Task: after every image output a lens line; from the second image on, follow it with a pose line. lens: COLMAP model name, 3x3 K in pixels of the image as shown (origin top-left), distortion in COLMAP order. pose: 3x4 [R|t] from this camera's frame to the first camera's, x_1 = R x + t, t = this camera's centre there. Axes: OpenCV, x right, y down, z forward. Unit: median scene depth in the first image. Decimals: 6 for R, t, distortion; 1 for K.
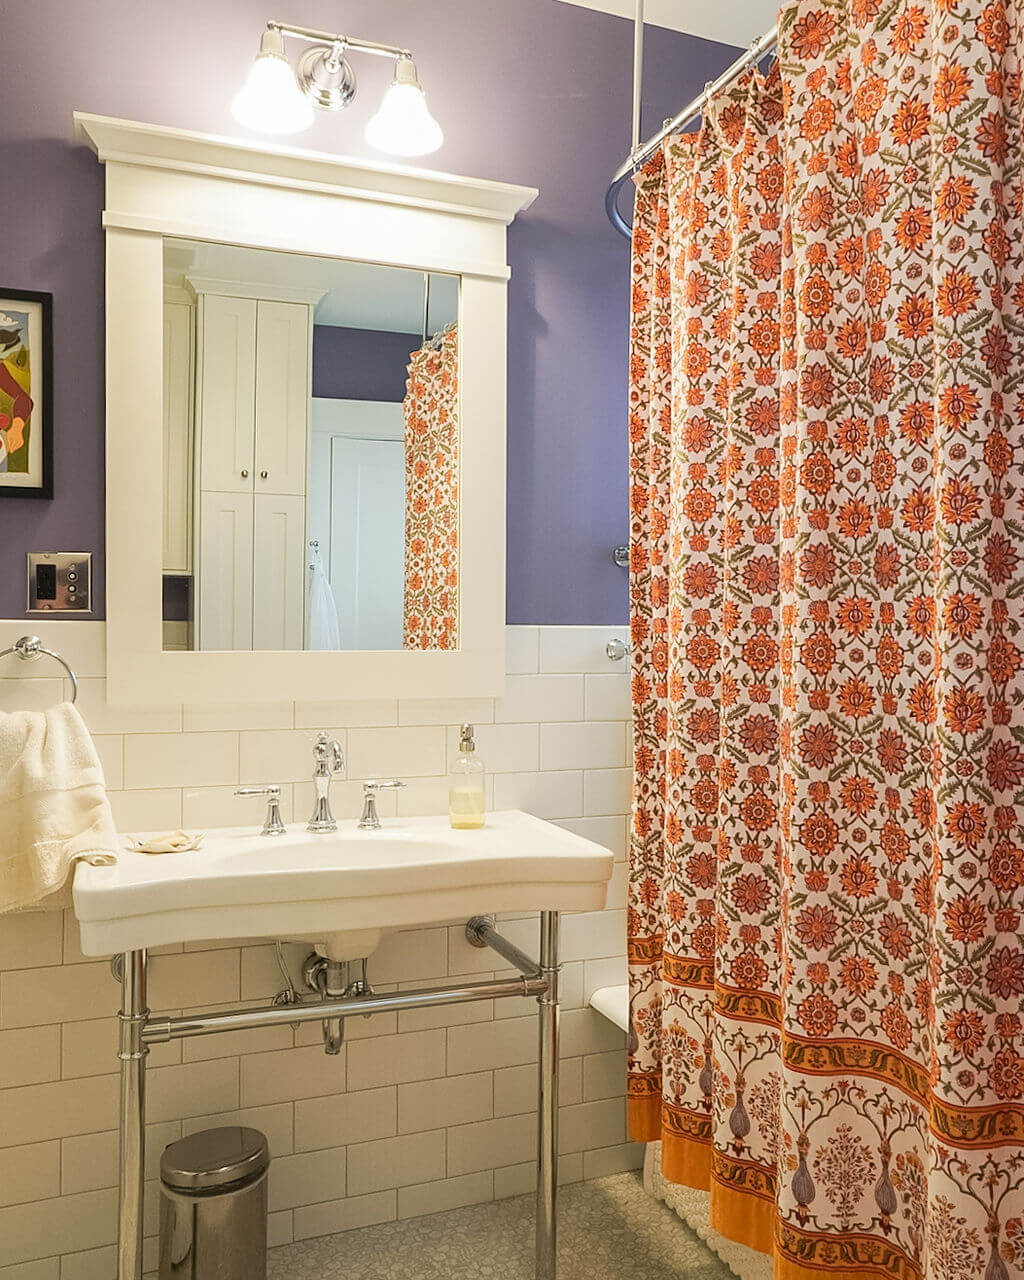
lens RADIAL K [[1040.3, 0, 512.0], [0, 1040.3, 640.0], [0, 0, 1]] dist [-0.011677, 0.034457]
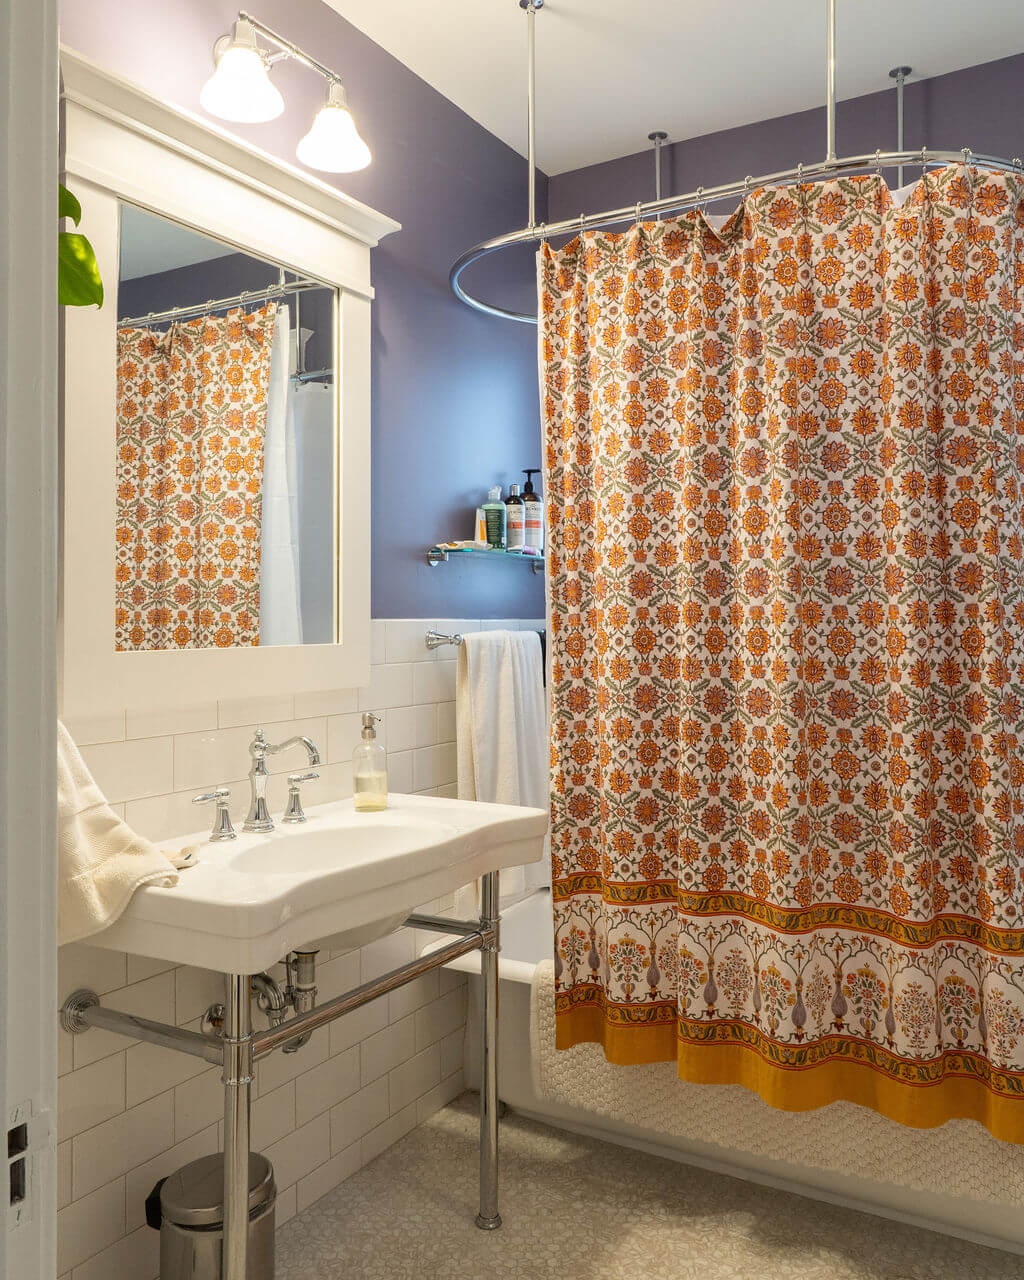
lens RADIAL K [[1046.9, 0, 511.7], [0, 1046.9, 597.5], [0, 0, 1]] dist [0.008202, -0.004764]
pose [[0.784040, 0.004851, 0.620691, -0.748843], [0.010917, 0.999707, -0.021603, -0.015545], [-0.620614, 0.023714, 0.783757, 0.084100]]
